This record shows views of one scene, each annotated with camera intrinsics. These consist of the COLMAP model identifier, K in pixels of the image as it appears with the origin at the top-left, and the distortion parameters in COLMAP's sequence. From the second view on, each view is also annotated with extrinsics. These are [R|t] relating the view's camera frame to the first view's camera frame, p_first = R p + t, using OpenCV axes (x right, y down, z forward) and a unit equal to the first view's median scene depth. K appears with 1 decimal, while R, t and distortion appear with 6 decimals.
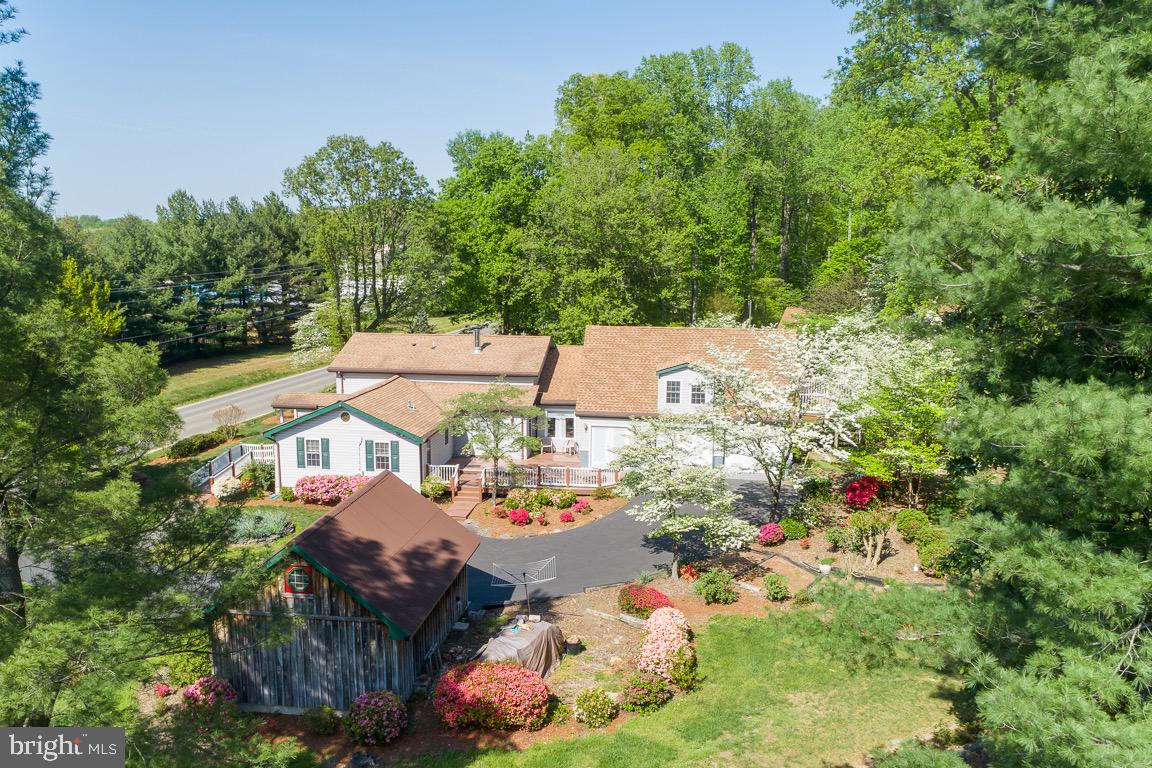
lens RADIAL K [[913.7, 0, 578.8], [0, 913.7, 387.5], [0, 0, 1]] dist [-0.002412, 0.010172]
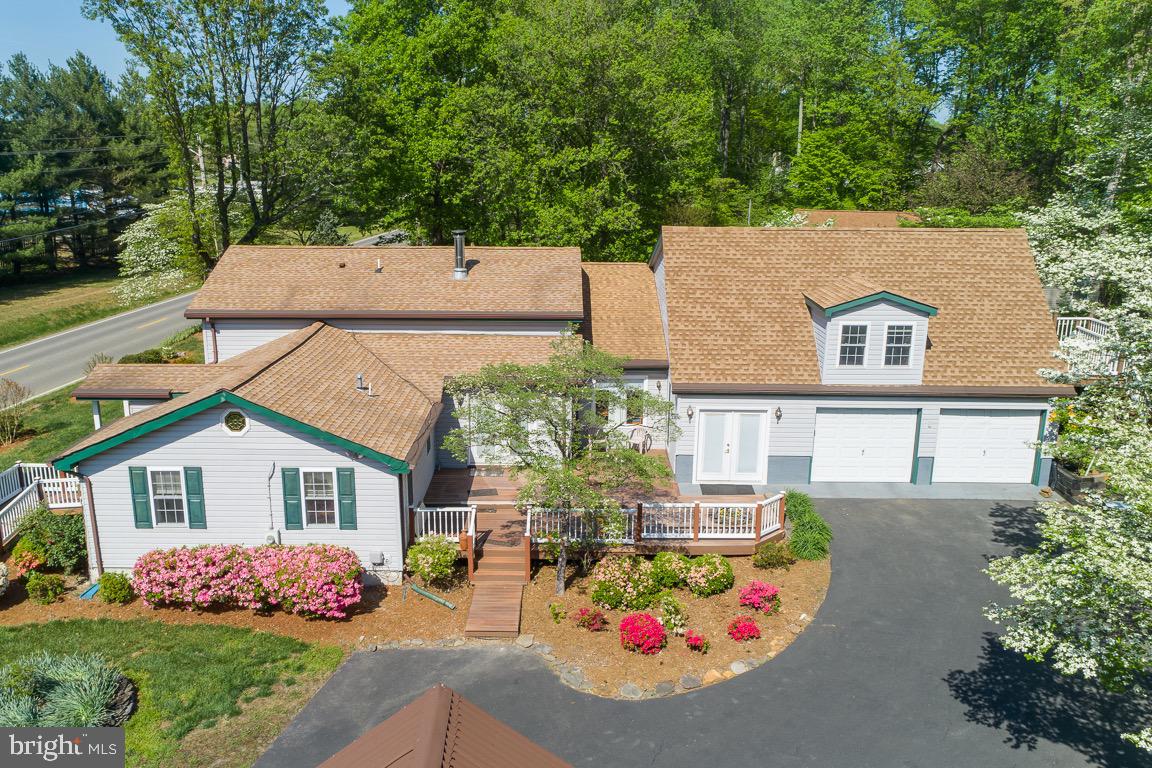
lens RADIAL K [[913.7, 0, 570.6], [0, 913.7, 382.7], [0, 0, 1]] dist [-0.002412, 0.010172]
pose [[0.989620, -0.034255, 0.139564, -0.120071], [0.022210, 0.995963, 0.086970, -0.020234], [-0.141980, -0.082968, 0.986386, 0.411248]]
